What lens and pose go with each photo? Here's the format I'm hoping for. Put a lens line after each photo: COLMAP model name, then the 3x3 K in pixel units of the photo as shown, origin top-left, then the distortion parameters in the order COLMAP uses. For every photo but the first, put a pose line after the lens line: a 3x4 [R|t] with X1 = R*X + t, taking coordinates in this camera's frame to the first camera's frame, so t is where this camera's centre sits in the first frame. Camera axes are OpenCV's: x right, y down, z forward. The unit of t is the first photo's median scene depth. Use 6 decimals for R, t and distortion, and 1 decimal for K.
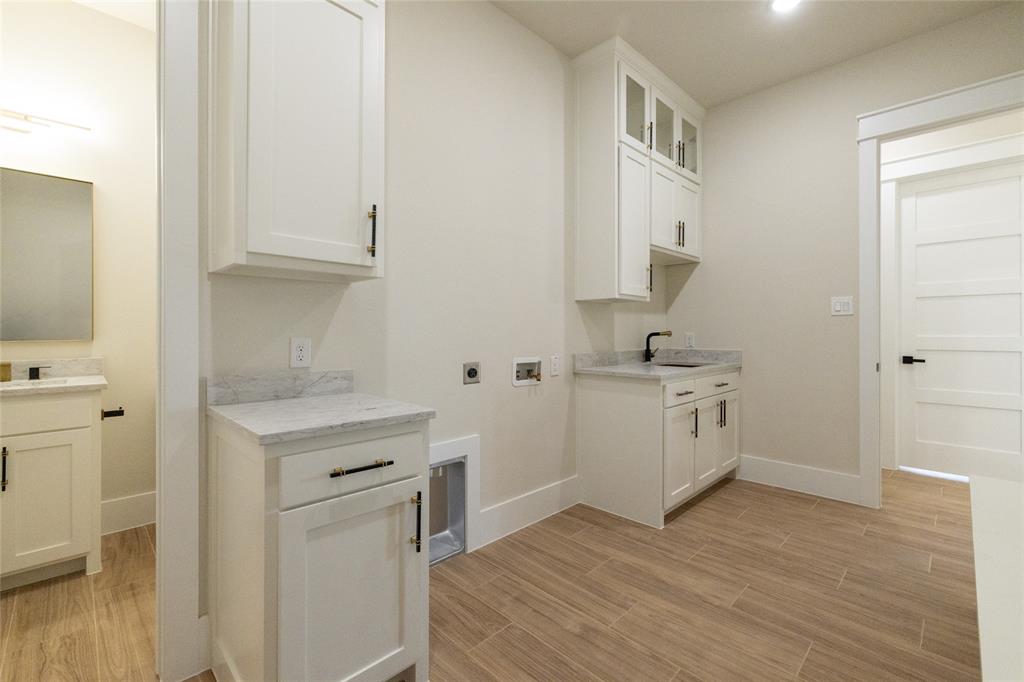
lens RADIAL K [[442.2, 0, 511.1], [0, 442.2, 337.3], [0, 0, 1]] dist [-0.001802, -0.000259]
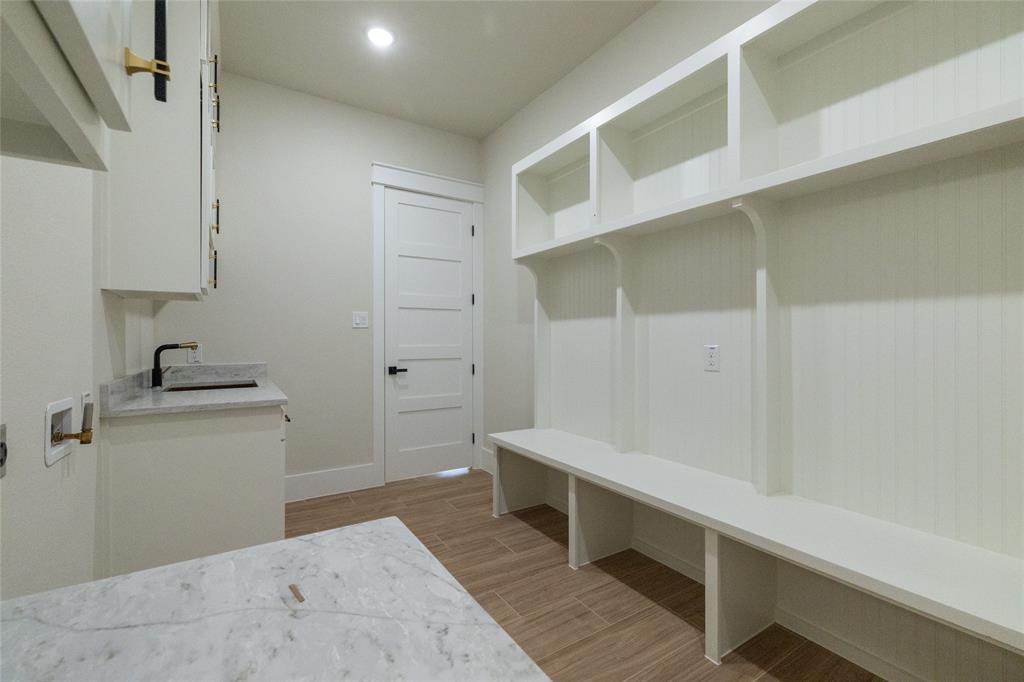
lens RADIAL K [[442.2, 0, 511.1], [0, 442.2, 337.3], [0, 0, 1]] dist [-0.001802, -0.000259]
pose [[0.213442, 0.003433, 0.976950, -0.338503], [0.016499, 0.999839, -0.007118, -0.011242], [-0.976816, 0.017637, 0.213351, 0.428196]]
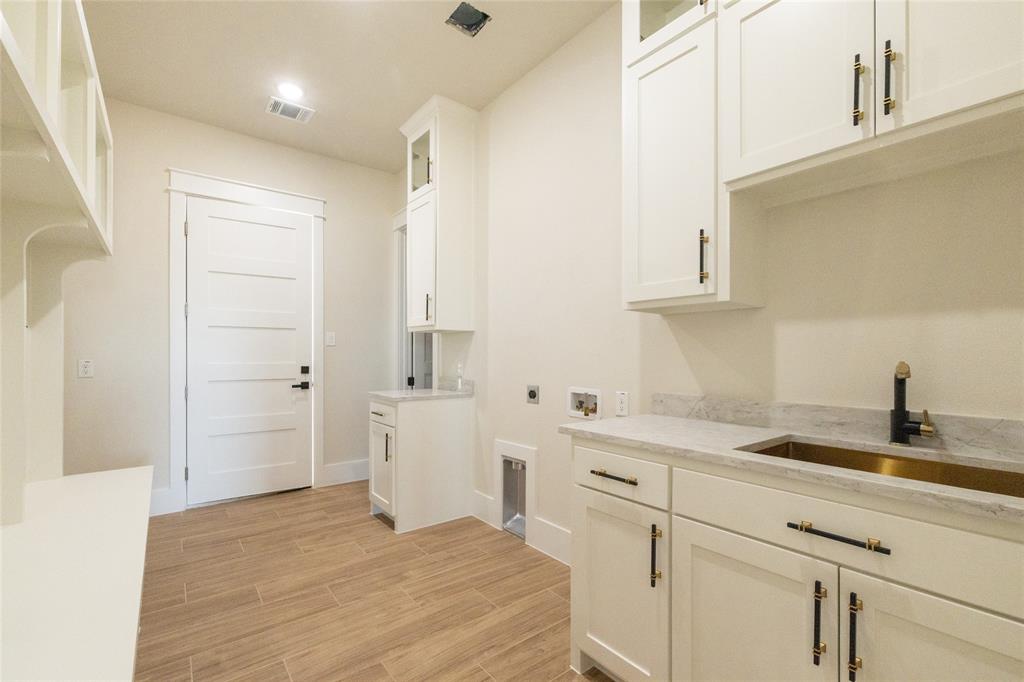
lens RADIAL K [[448.1, 0, 512.0], [0, 448.1, 359.5], [0, 0, 1]] dist [-0.000560, -0.000024]
pose [[-0.120952, -0.000160, -0.992658, 0.979304], [-0.022759, 0.999738, 0.002612, -0.011777], [0.992397, 0.022908, -0.120924, 0.971582]]
